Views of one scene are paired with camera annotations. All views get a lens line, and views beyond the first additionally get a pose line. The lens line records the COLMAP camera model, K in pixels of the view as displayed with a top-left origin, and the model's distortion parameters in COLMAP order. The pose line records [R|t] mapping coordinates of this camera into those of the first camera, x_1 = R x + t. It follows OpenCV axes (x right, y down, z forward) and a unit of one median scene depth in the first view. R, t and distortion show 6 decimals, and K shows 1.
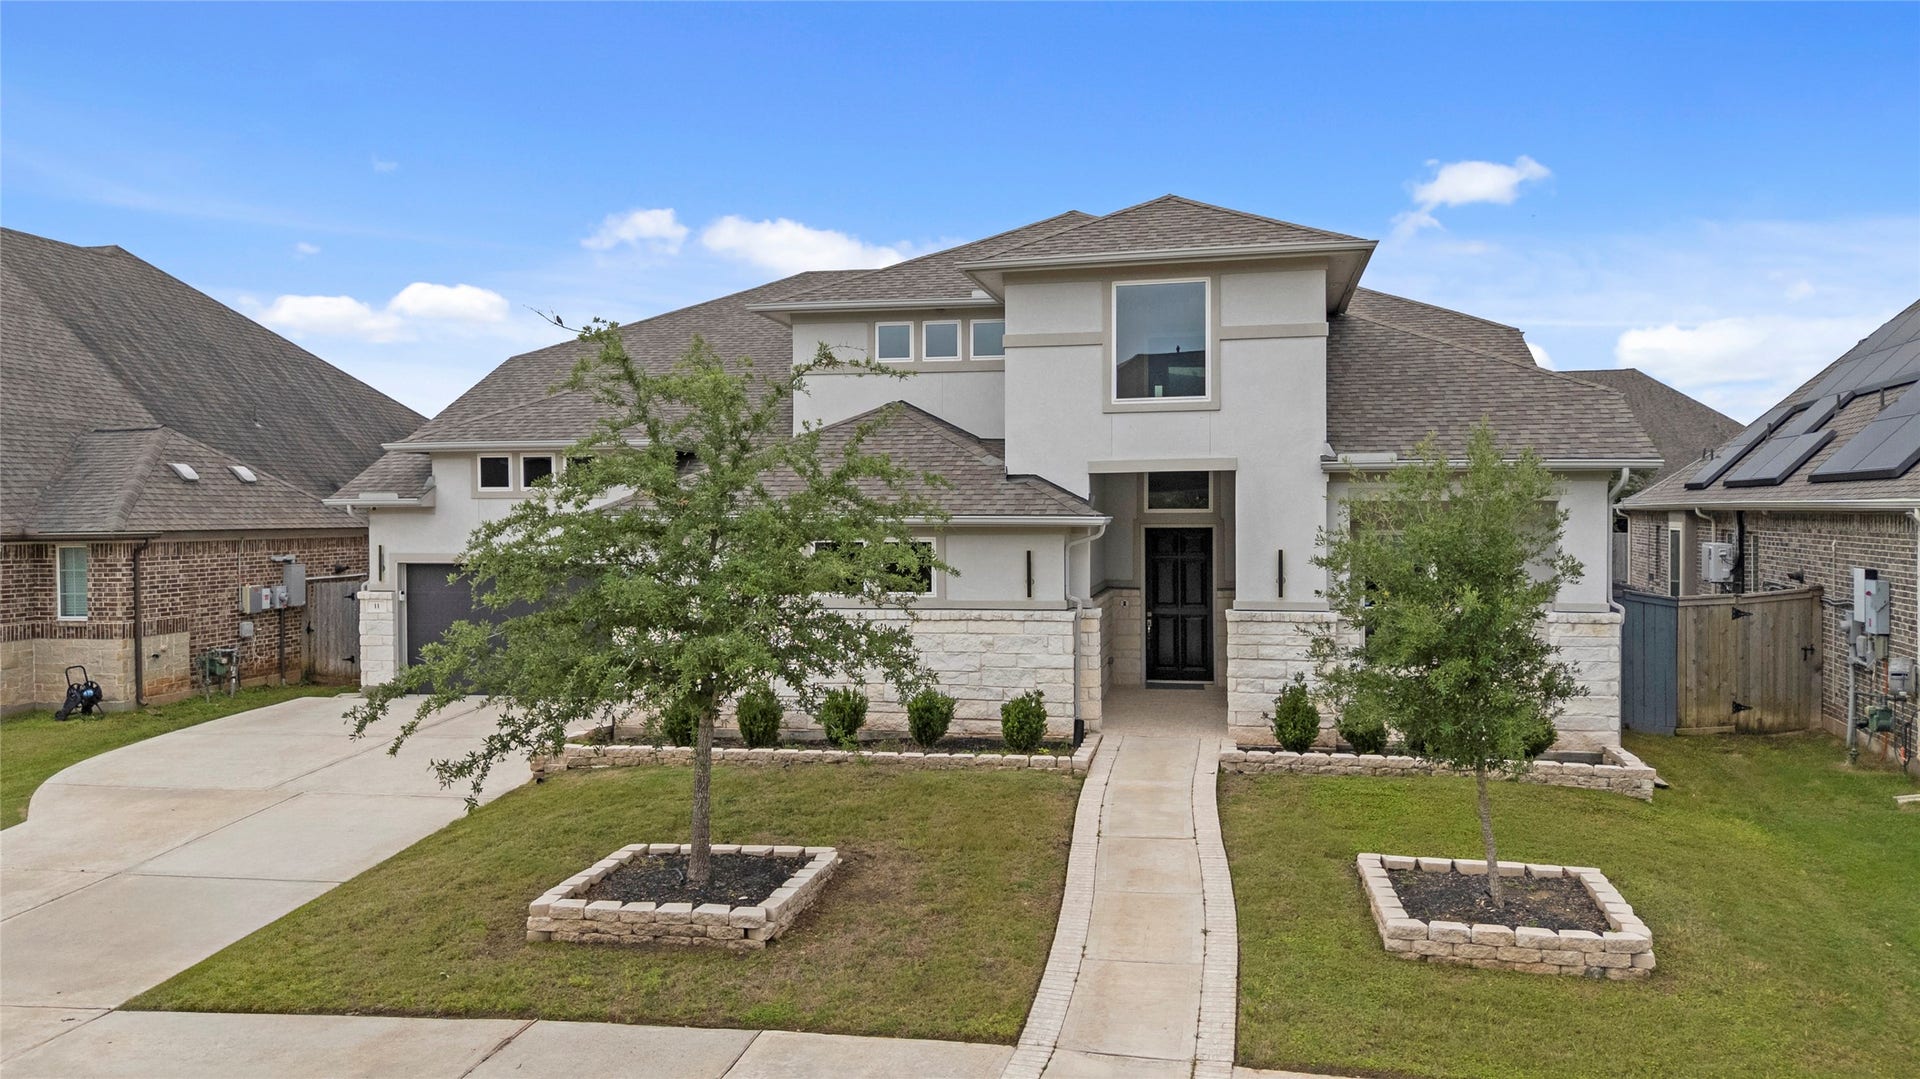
lens RADIAL K [[1443.5, 0, 960.0], [0, 1443.5, 539.5], [0, 0, 1]] dist [0.050557, -0.002741]
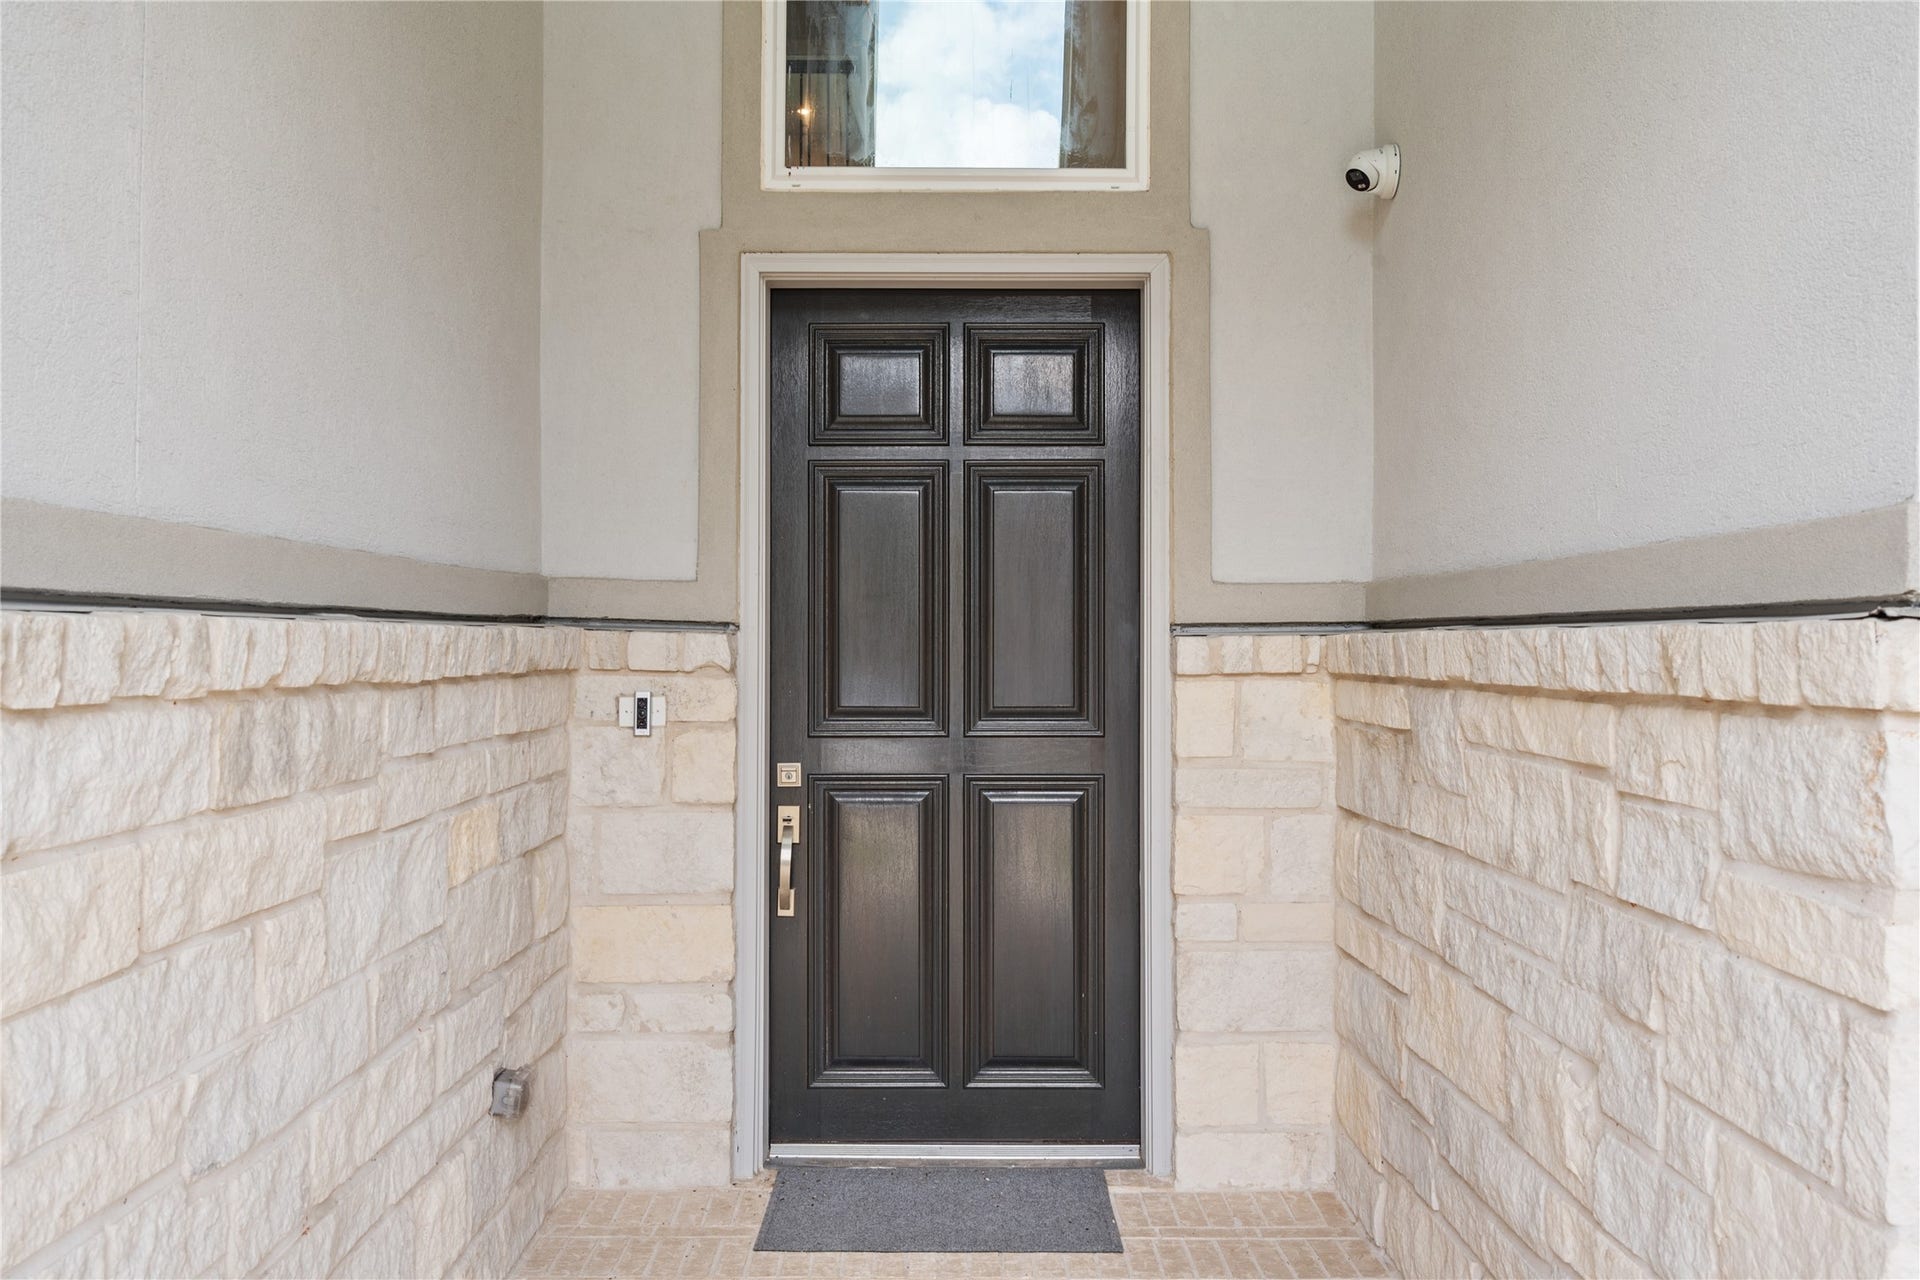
lens RADIAL K [[1804.4, 0, 960.0], [0, 1804.4, 640.0], [0, 0, 1]] dist [0.000394, -0.000284]
pose [[0.979454, 0.007293, 0.201534, 0.102871], [-0.002317, 0.999687, -0.024917, 0.039175], [-0.201653, 0.023938, 0.979164, 0.750212]]
